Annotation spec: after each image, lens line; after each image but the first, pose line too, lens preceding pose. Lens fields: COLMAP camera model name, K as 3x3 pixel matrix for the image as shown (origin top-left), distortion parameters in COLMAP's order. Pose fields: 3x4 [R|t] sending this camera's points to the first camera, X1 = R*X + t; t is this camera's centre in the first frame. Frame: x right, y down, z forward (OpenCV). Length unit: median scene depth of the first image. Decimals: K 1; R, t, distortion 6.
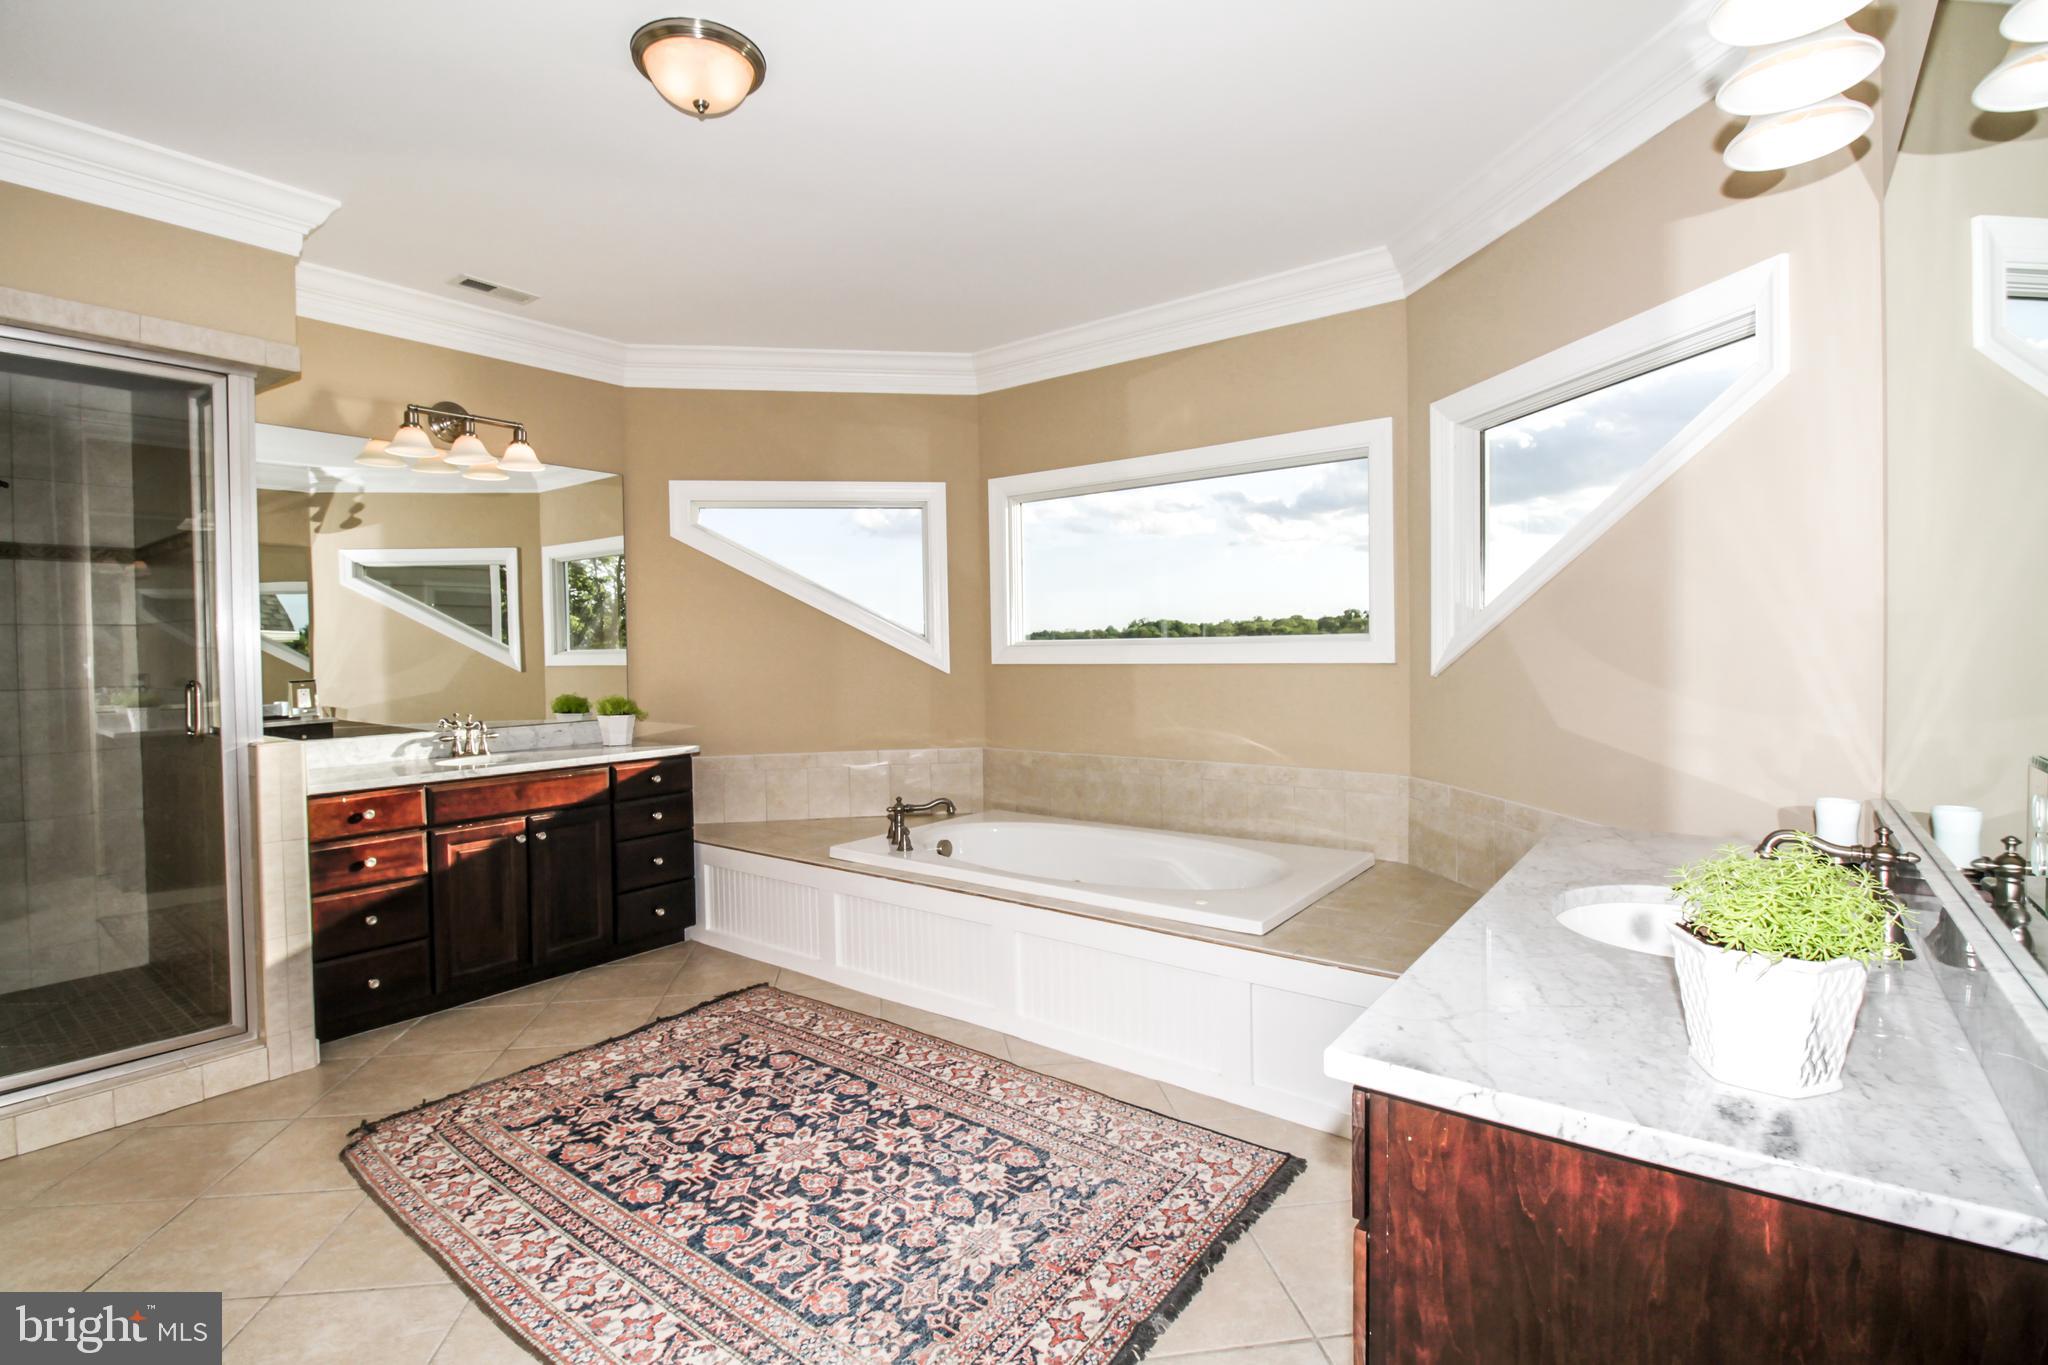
lens RADIAL K [[956.8, 0, 1023.1], [0, 956.8, 680.7], [0, 0, 1]] dist [0.002459, -0.000110]
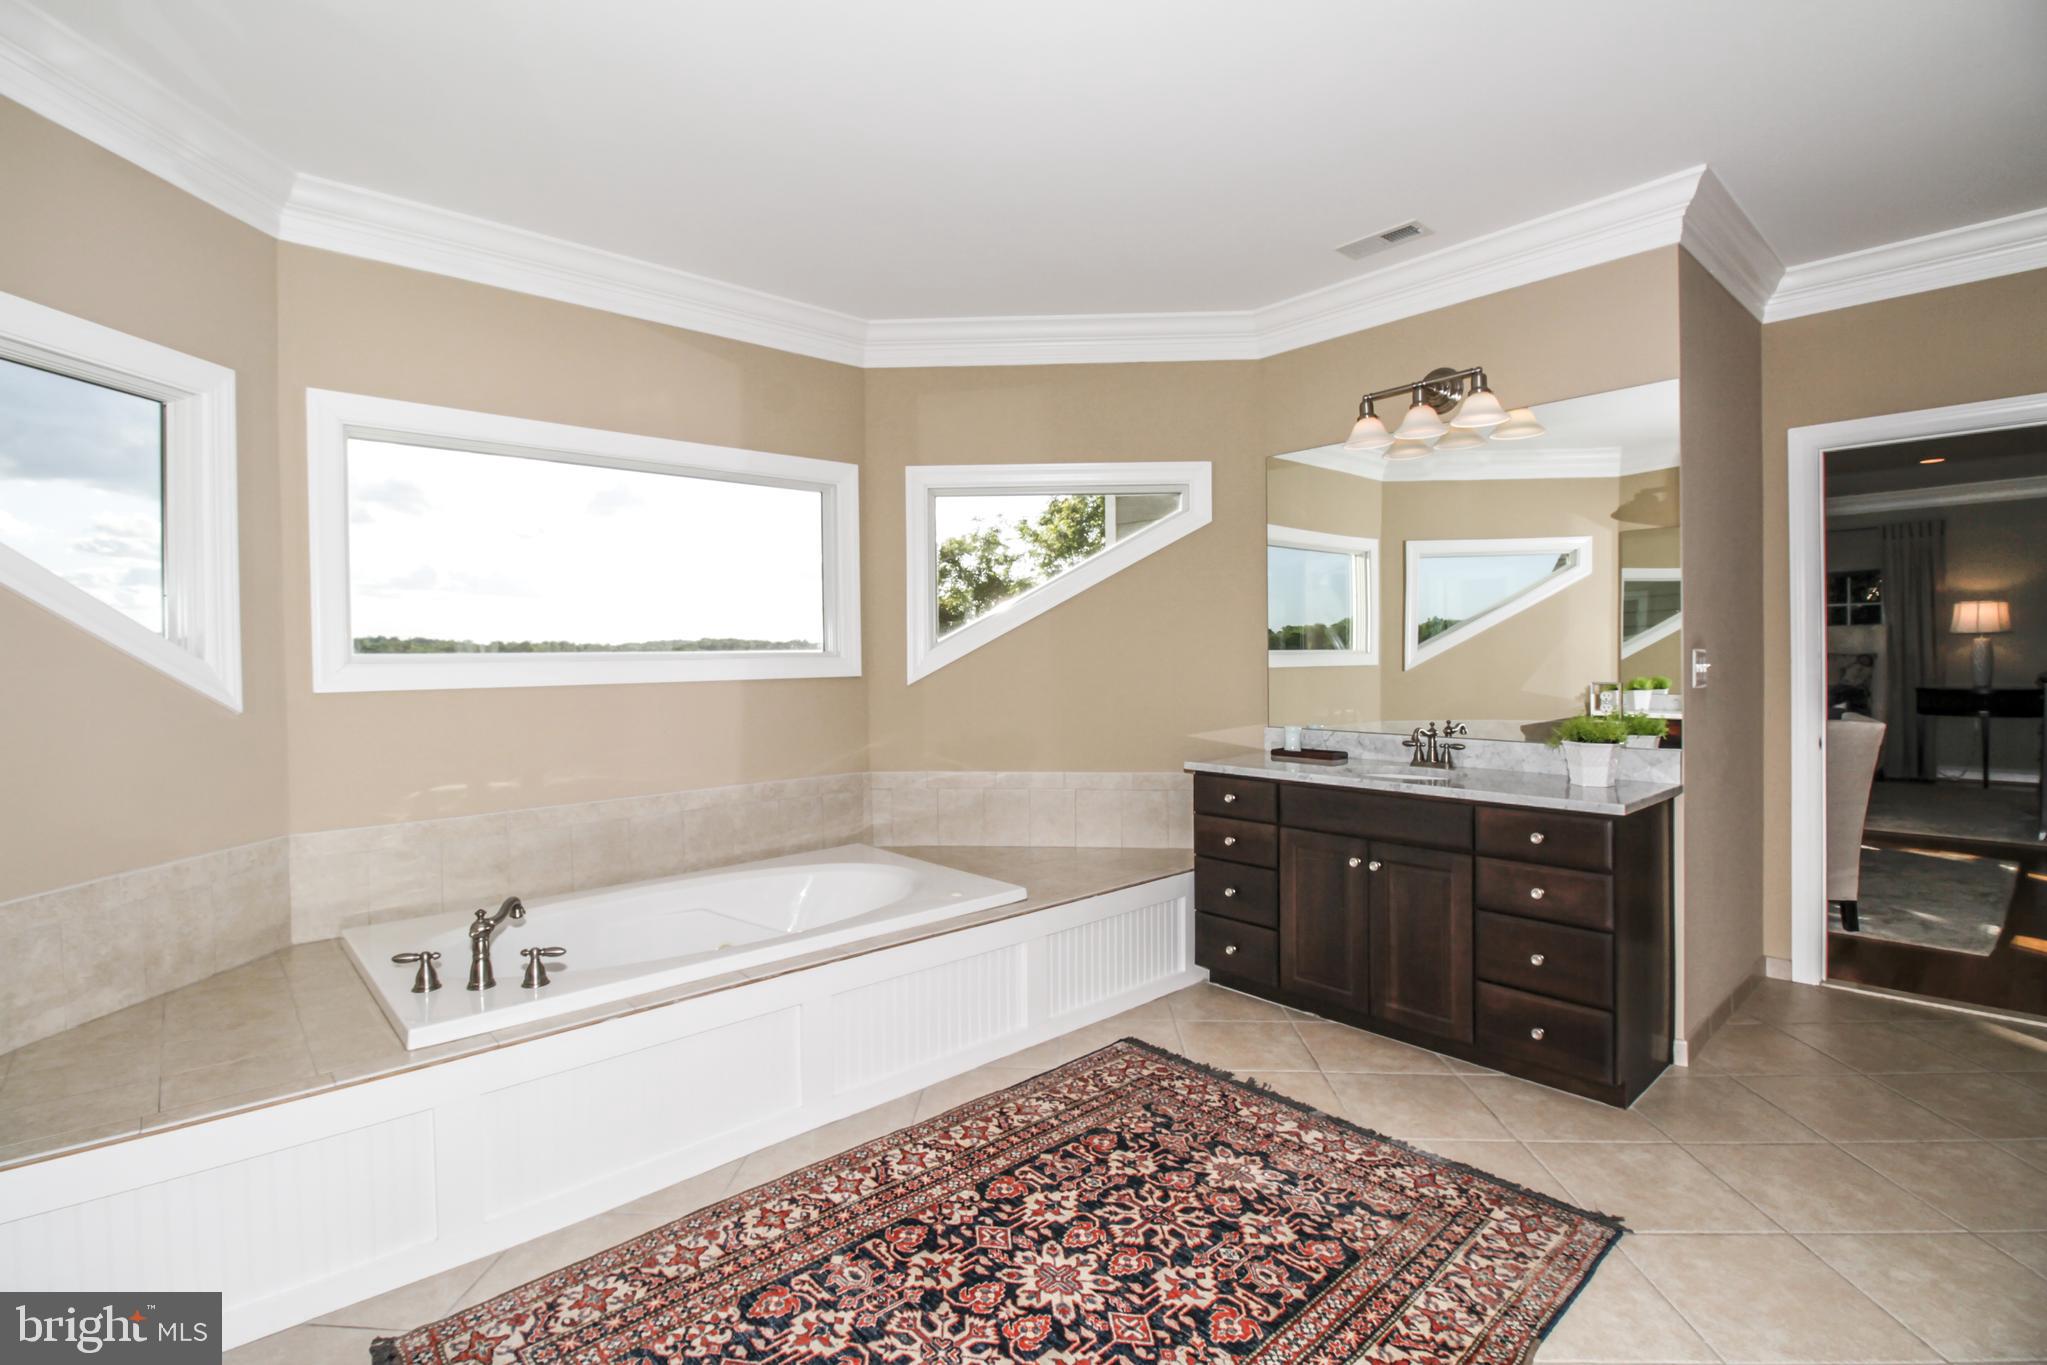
lens RADIAL K [[956.3, 0, 1002.1], [0, 956.3, 645.1], [0, 0, 1]] dist [0.002459, -0.000110]
pose [[0.186097, 0.017826, 0.982370, -1.041001], [0.035825, 0.999047, -0.024915, -0.029782], [-0.981878, 0.039830, 0.185281, 0.858932]]
